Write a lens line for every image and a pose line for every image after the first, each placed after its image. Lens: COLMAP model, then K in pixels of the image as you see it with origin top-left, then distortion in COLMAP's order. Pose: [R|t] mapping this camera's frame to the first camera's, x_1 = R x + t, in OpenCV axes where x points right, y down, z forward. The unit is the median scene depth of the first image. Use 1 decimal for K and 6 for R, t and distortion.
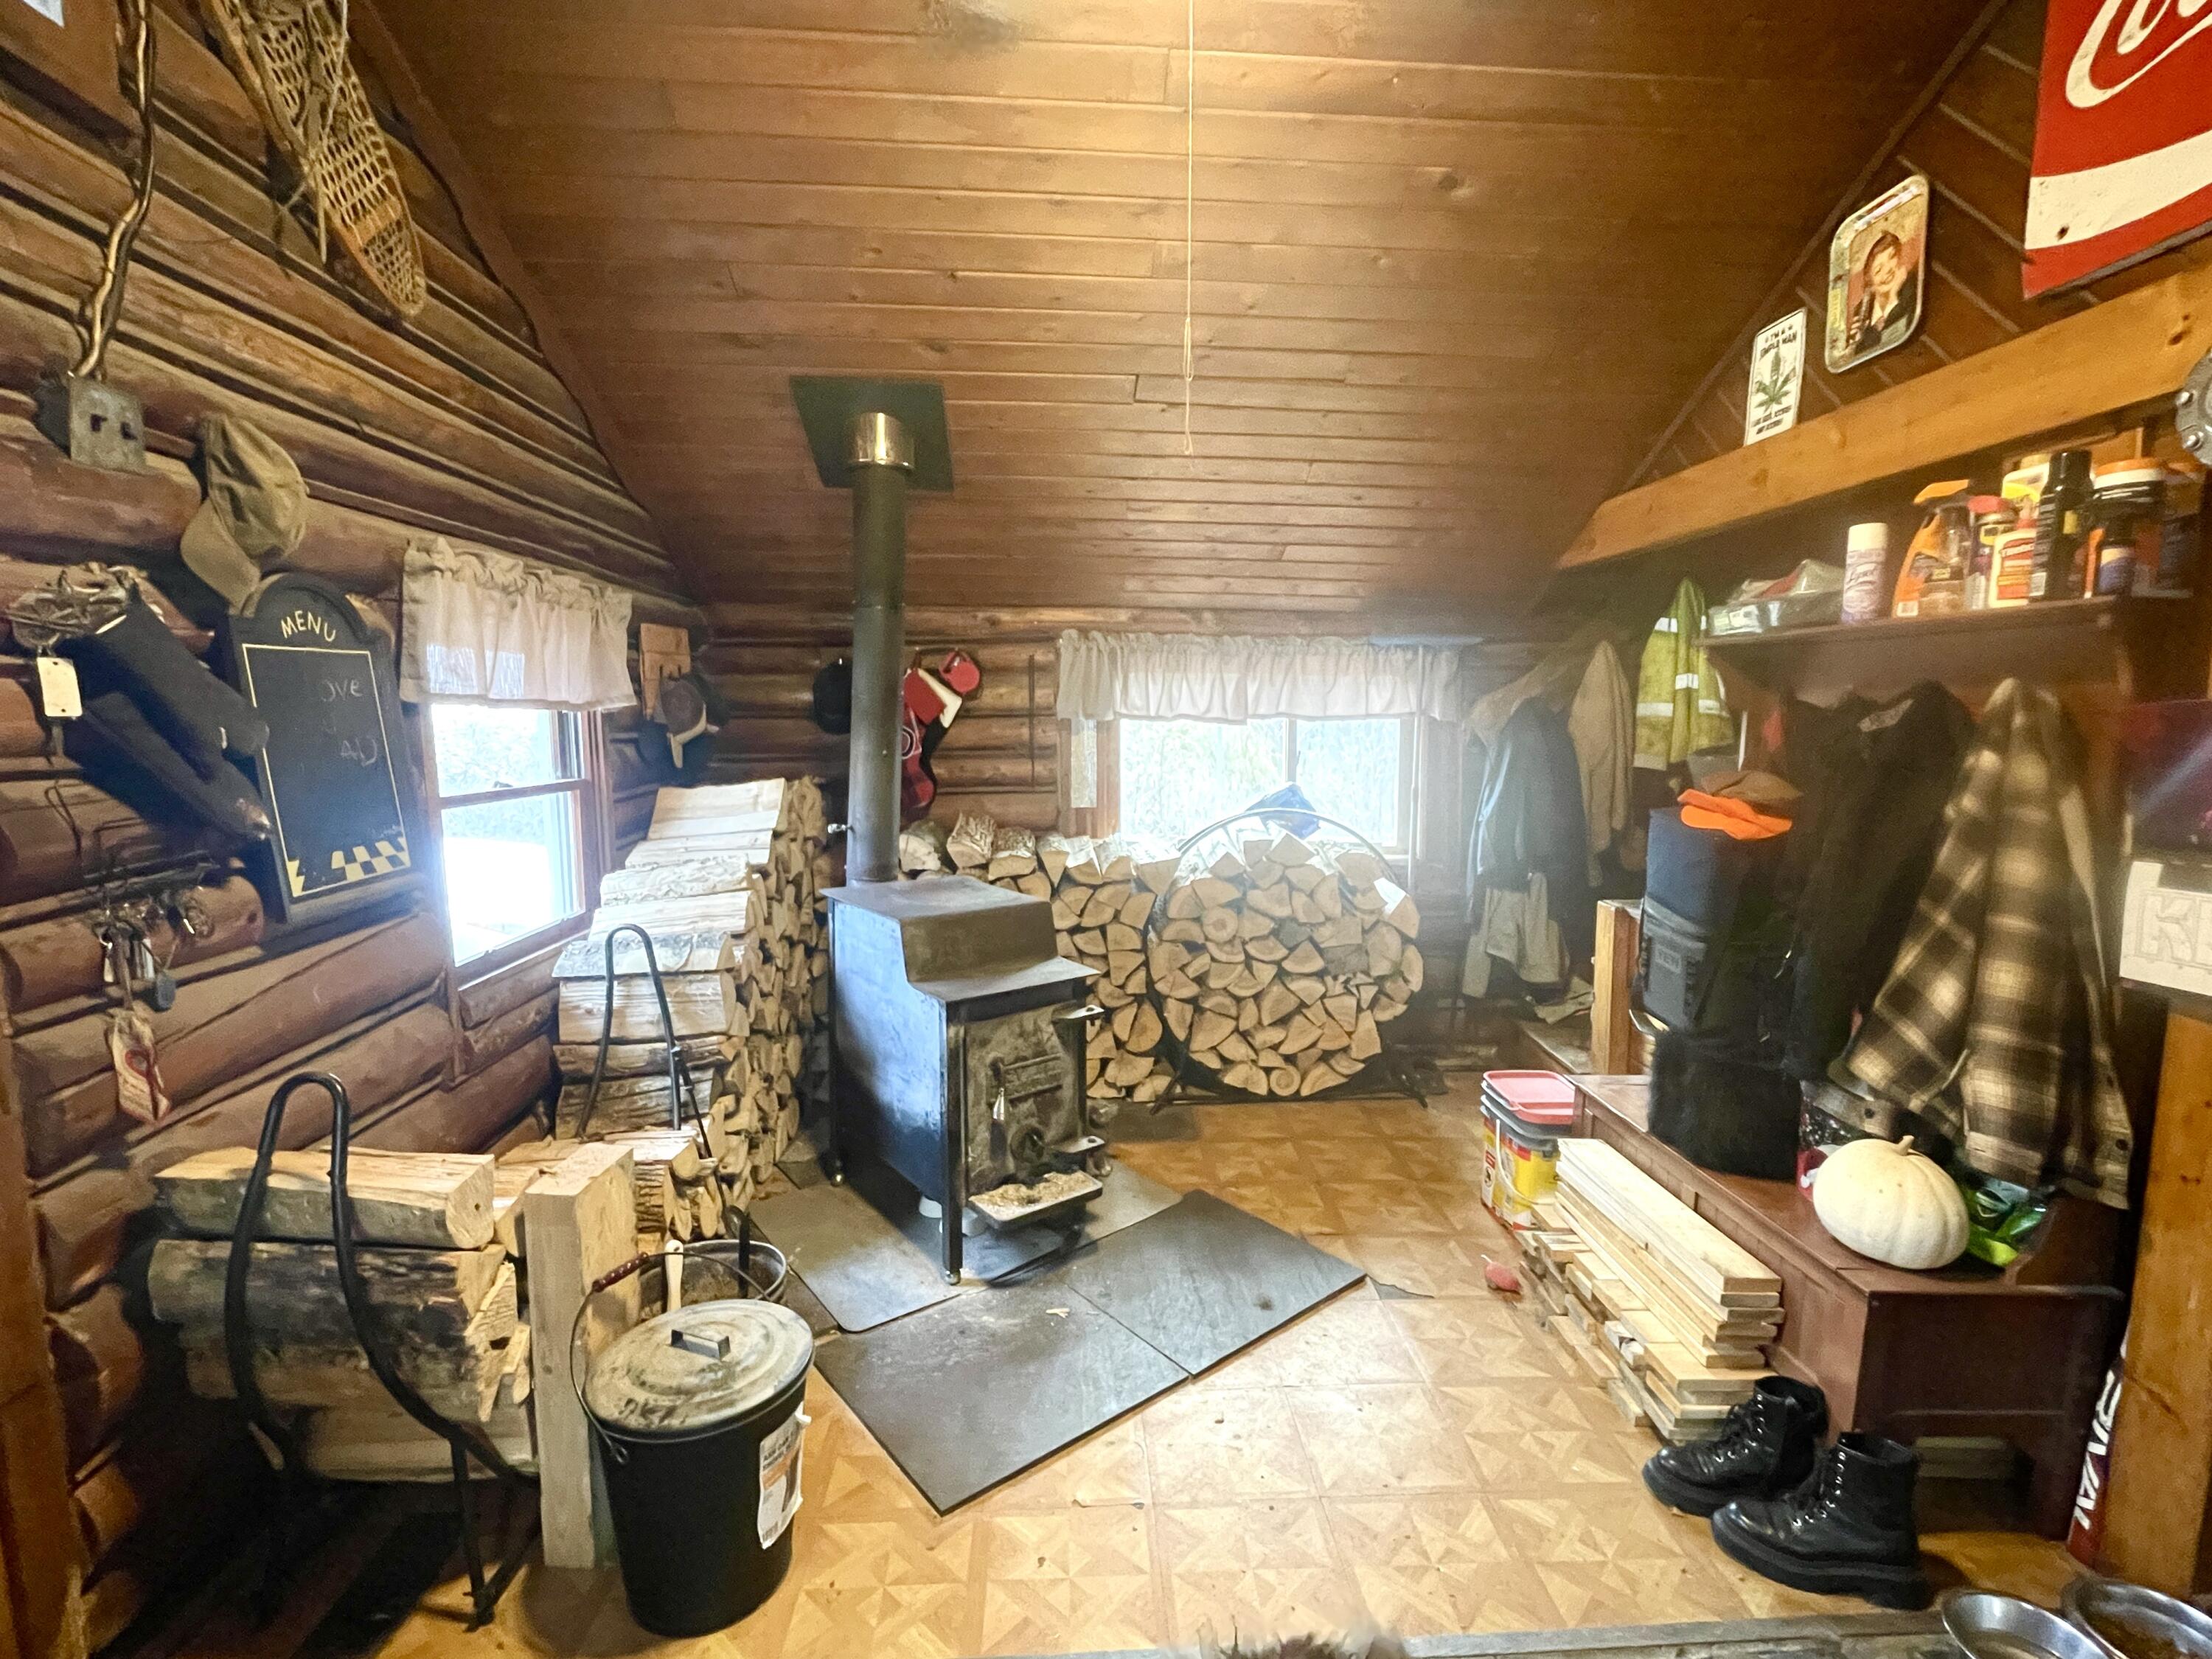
lens RADIAL K [[1024.0, 0, 1109.7], [0, 1024.0, 831.9], [0, 0, 1]] dist [-0.001154, -0.001649]
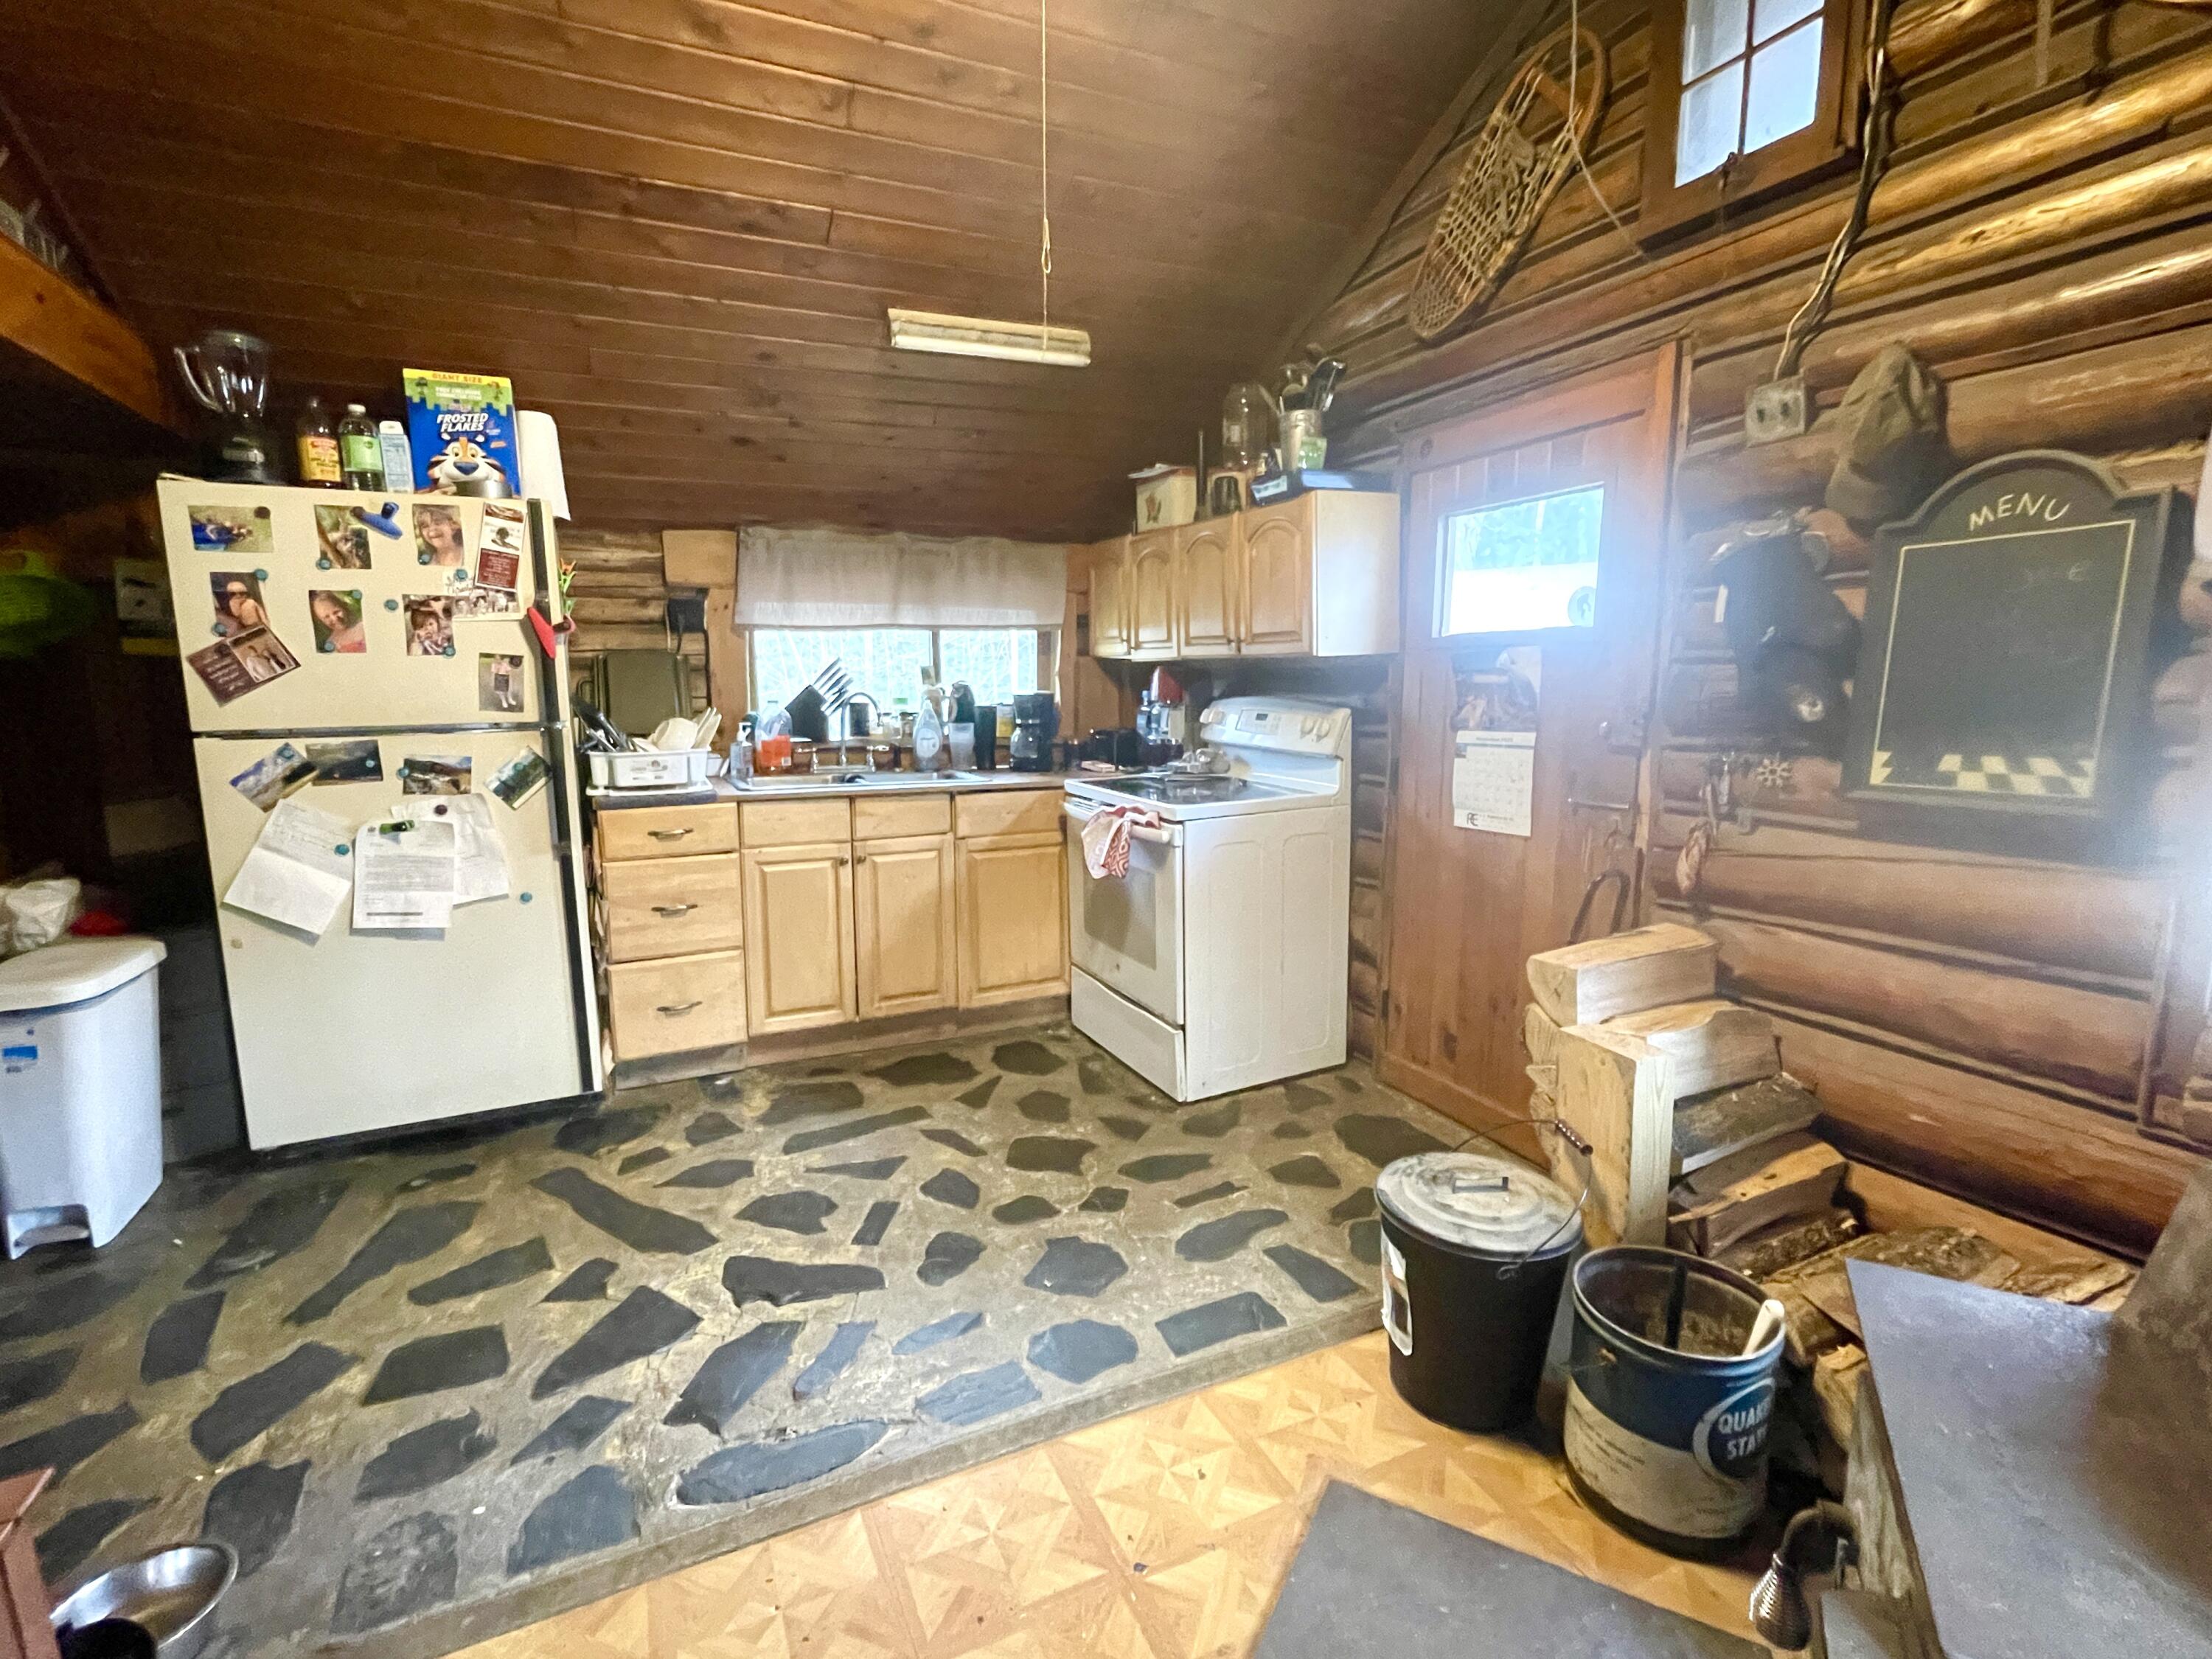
lens RADIAL K [[1024.0, 0, 1106.0], [0, 1024.0, 826.7], [0, 0, 1]] dist [-0.001154, -0.001649]
pose [[-0.922681, 0.050075, -0.382298, 0.331082], [-0.047553, 0.969181, 0.241716, -0.107145], [0.382620, 0.241207, -0.891864, 1.554941]]
